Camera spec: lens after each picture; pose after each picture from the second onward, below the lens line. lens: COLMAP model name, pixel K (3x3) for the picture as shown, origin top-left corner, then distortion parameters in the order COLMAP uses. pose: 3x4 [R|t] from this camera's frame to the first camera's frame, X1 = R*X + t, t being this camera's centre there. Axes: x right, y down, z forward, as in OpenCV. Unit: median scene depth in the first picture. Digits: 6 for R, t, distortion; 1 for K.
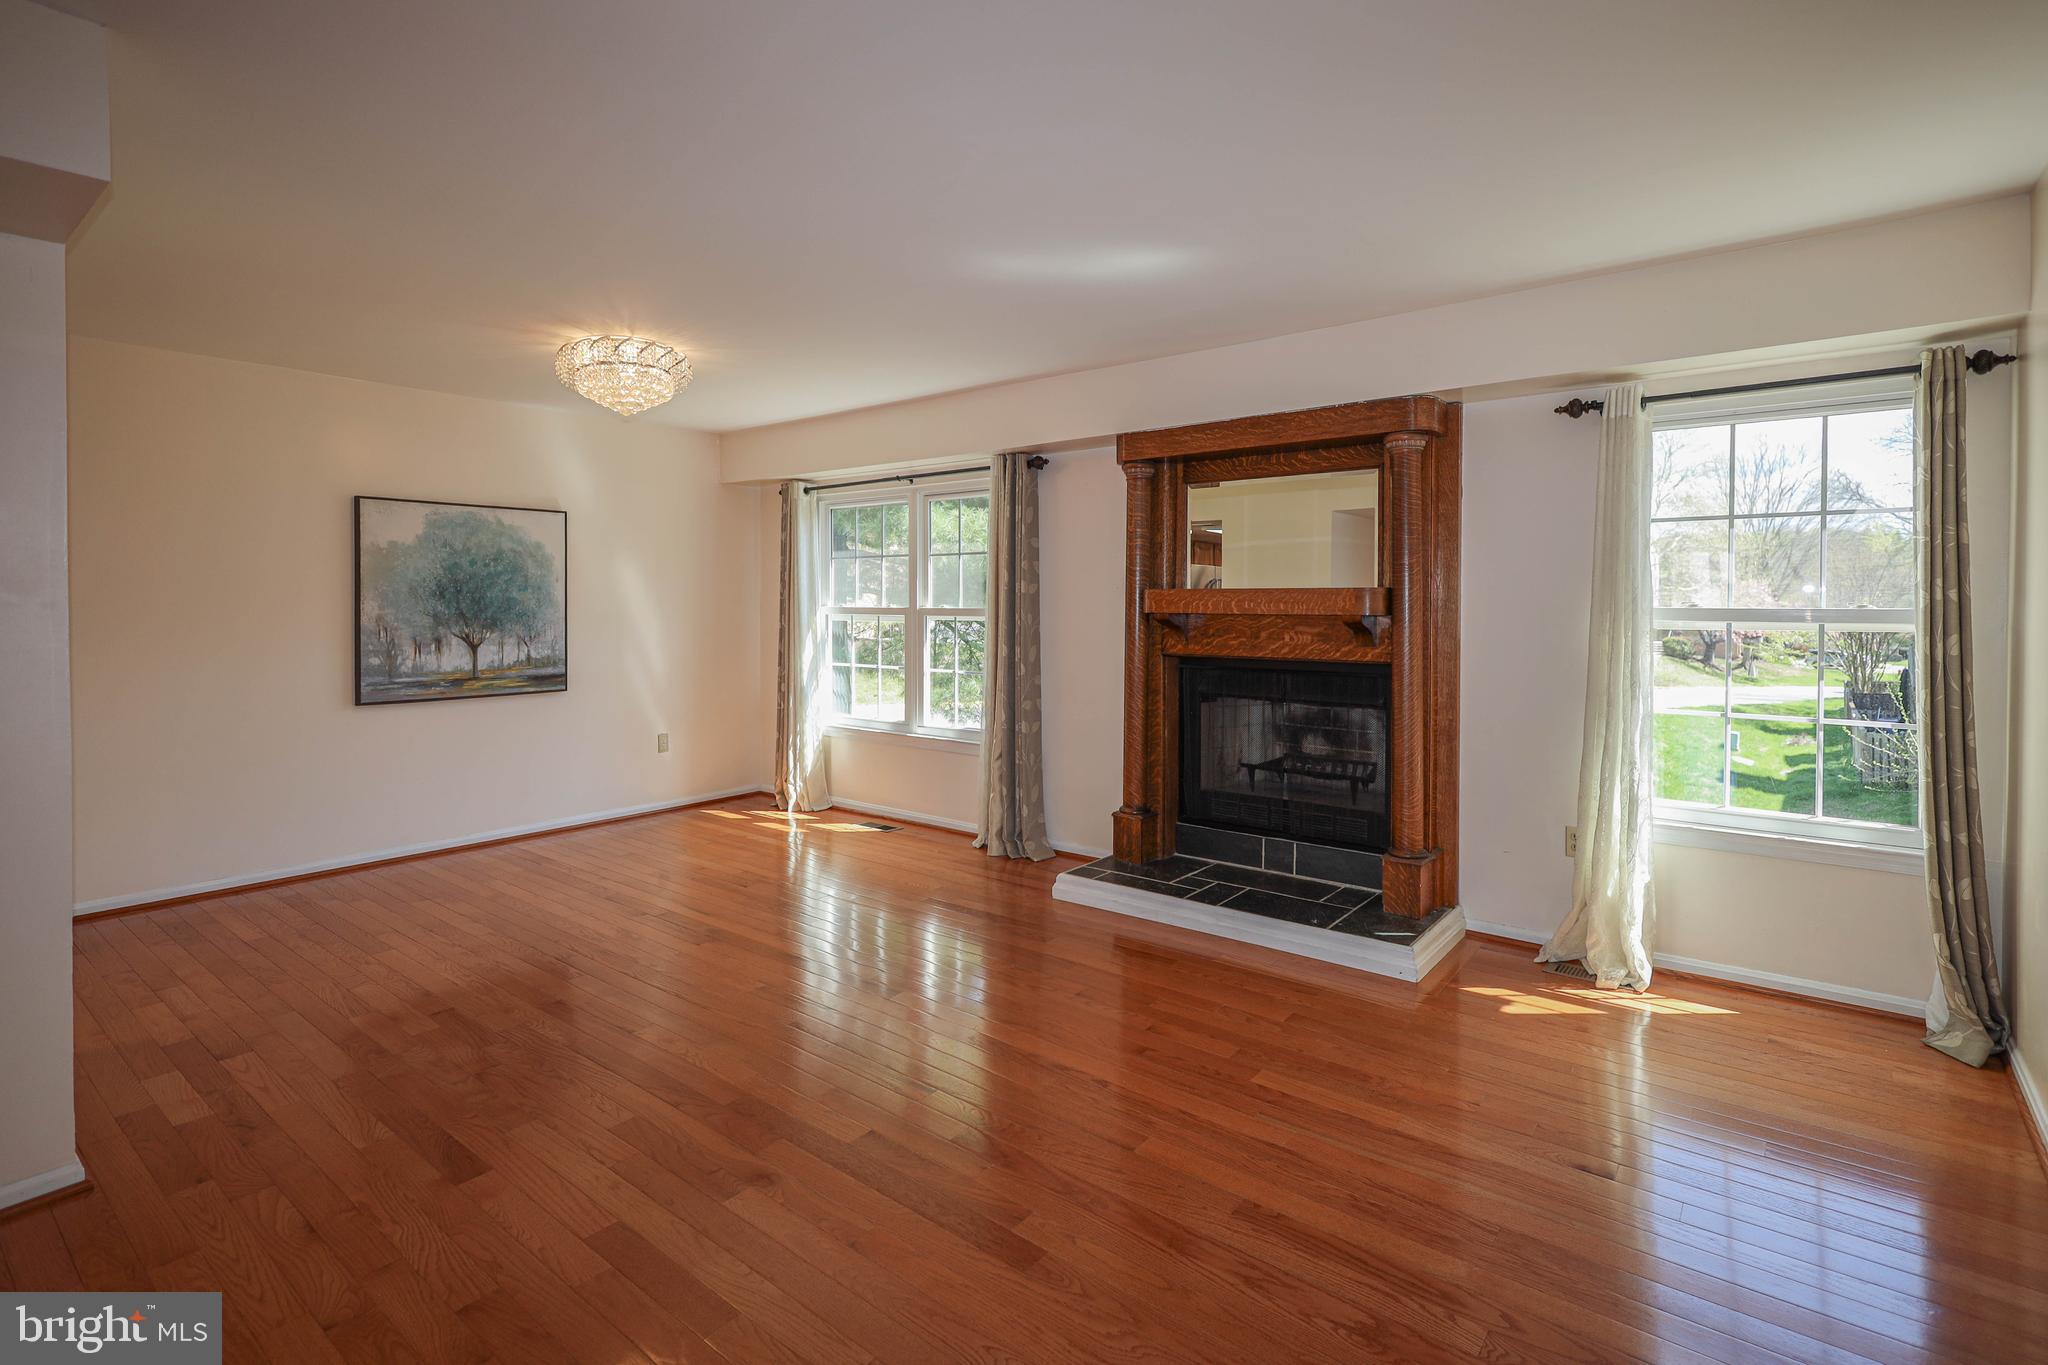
lens RADIAL K [[989.3, 0, 1034.2], [0, 989.3, 623.7], [0, 0, 1]] dist [0.007630, 0.000469]
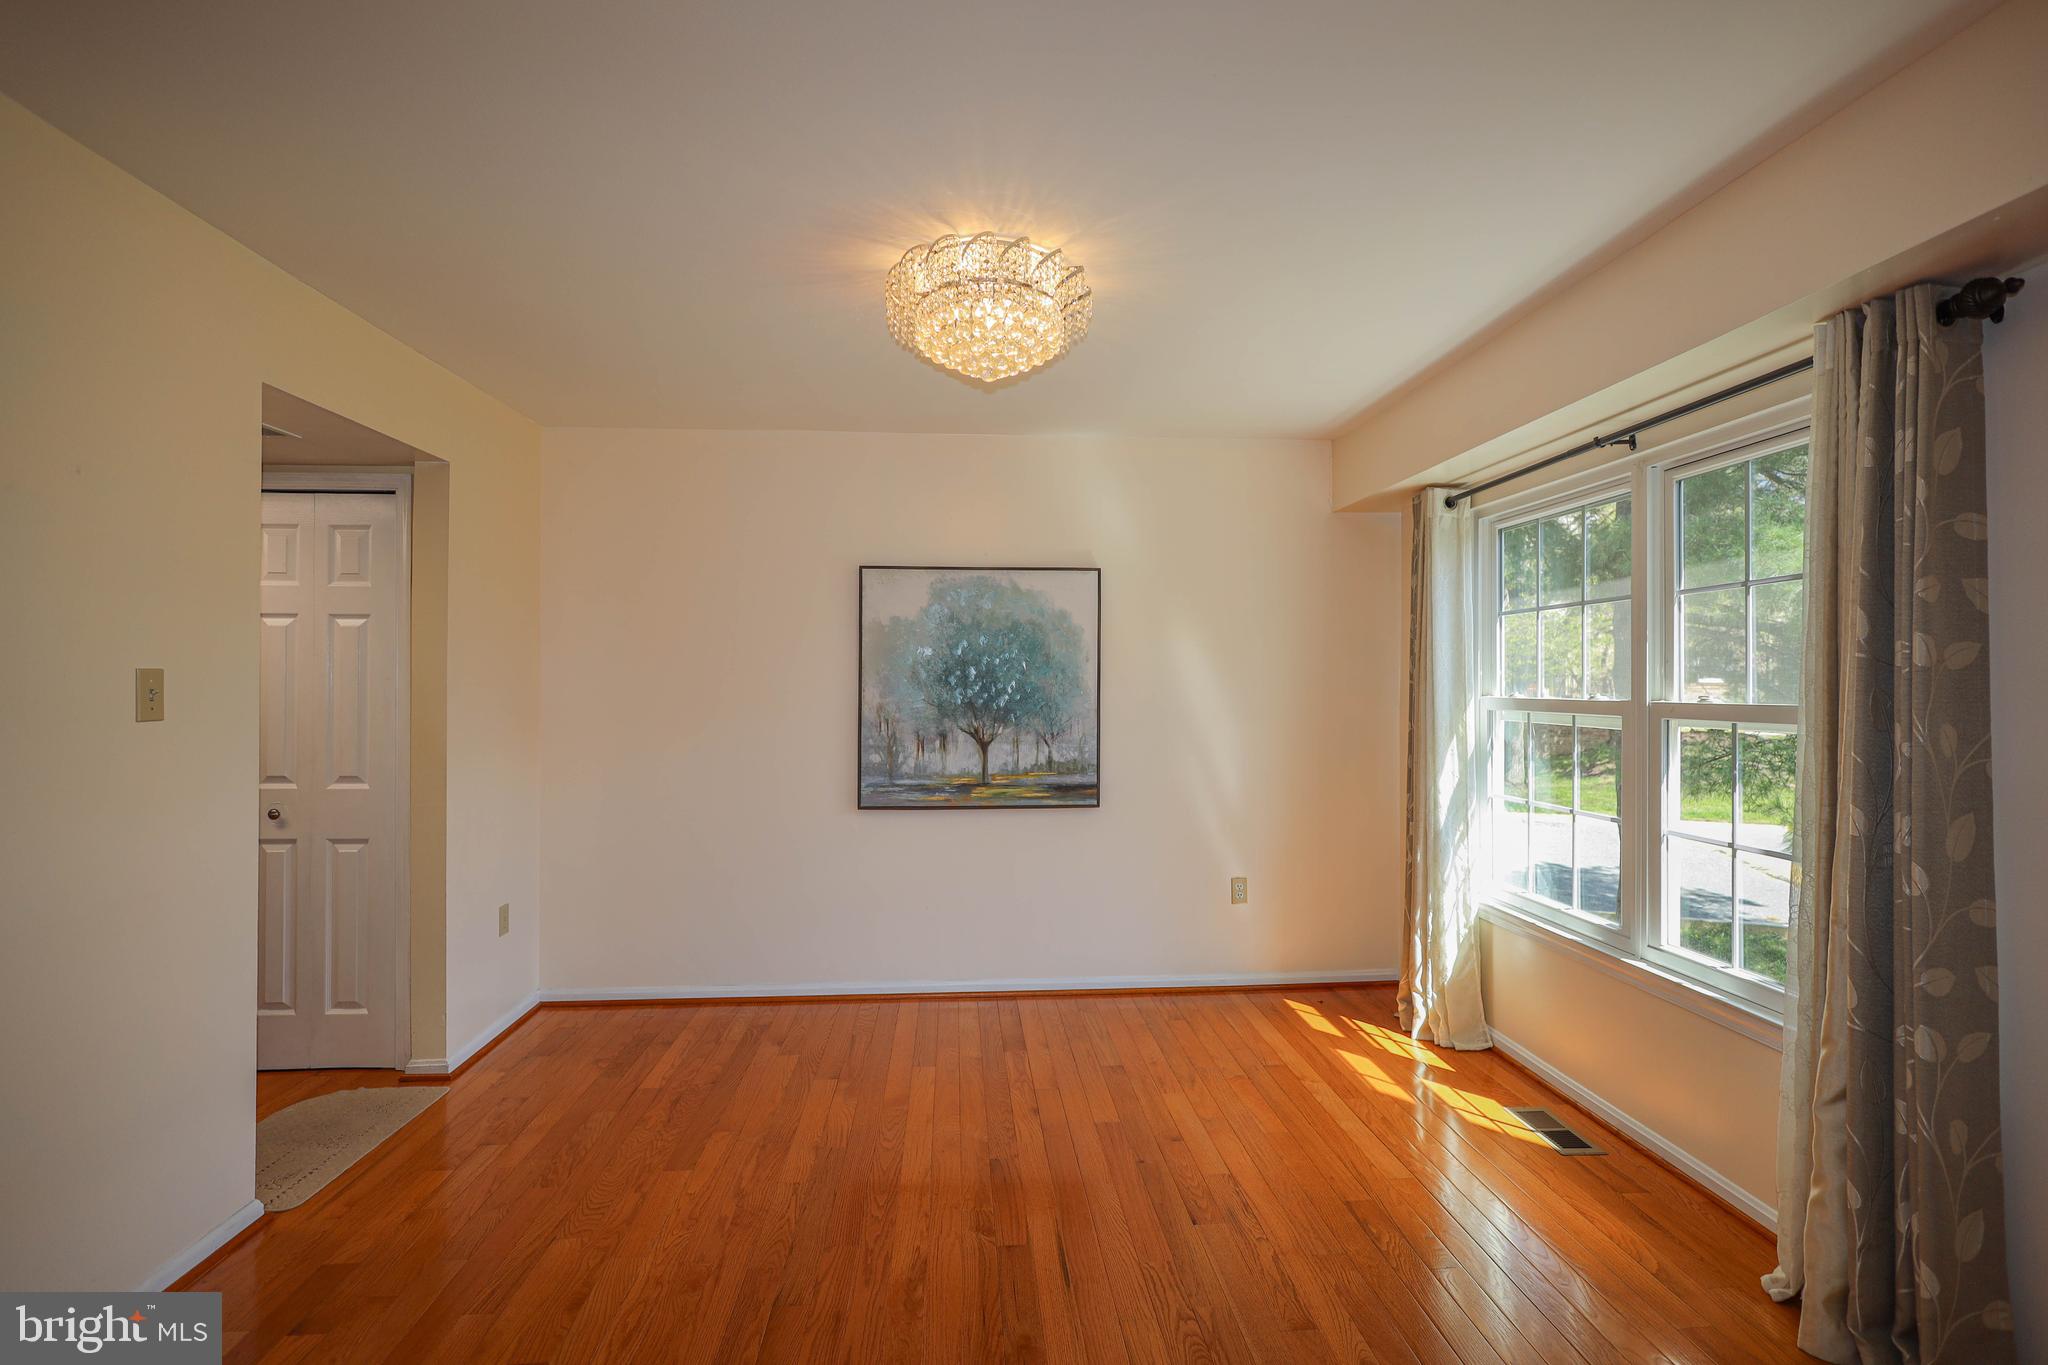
lens RADIAL K [[951.4, 0, 1024.0], [0, 951.4, 682.5], [0, 0, 1]] dist [0.000385, -0.000433]
pose [[0.672846, -0.002598, -0.739778, 0.025058], [-0.015712, 0.999718, -0.017801, -0.013949], [0.739616, 0.023601, 0.672616, 0.515508]]
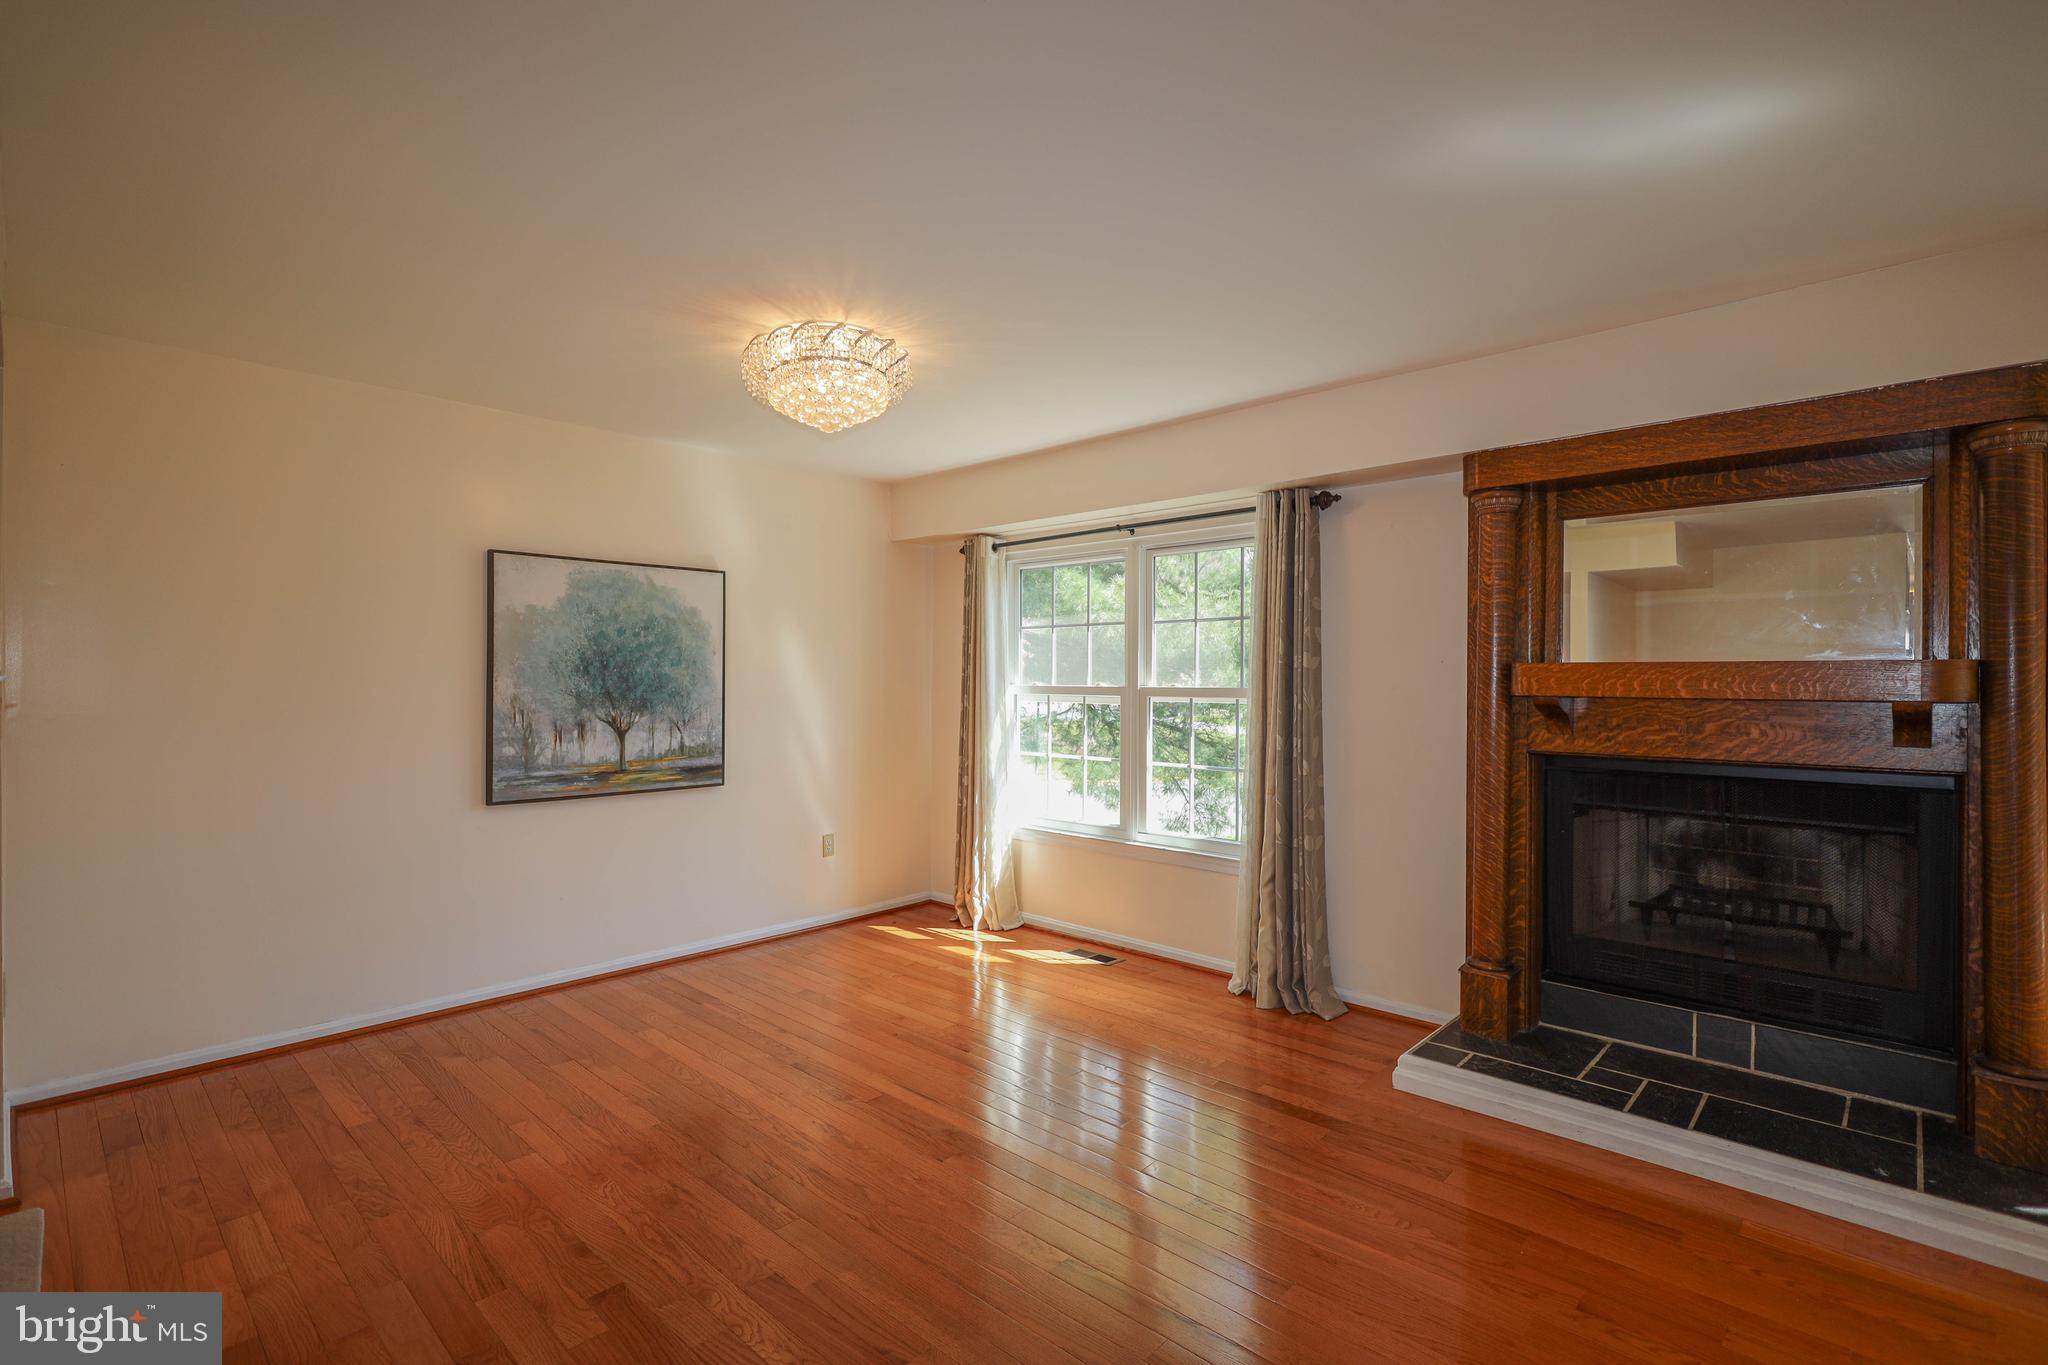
lens RADIAL K [[953.2, 0, 1024.0], [0, 953.2, 690.0], [0, 0, 1]] dist [0.000739, 0.000248]
pose [[0.996467, 0.002636, -0.083941, -0.165120], [-0.003557, 0.999935, -0.010817, -0.005367], [0.083907, 0.011077, 0.996412, 0.237037]]
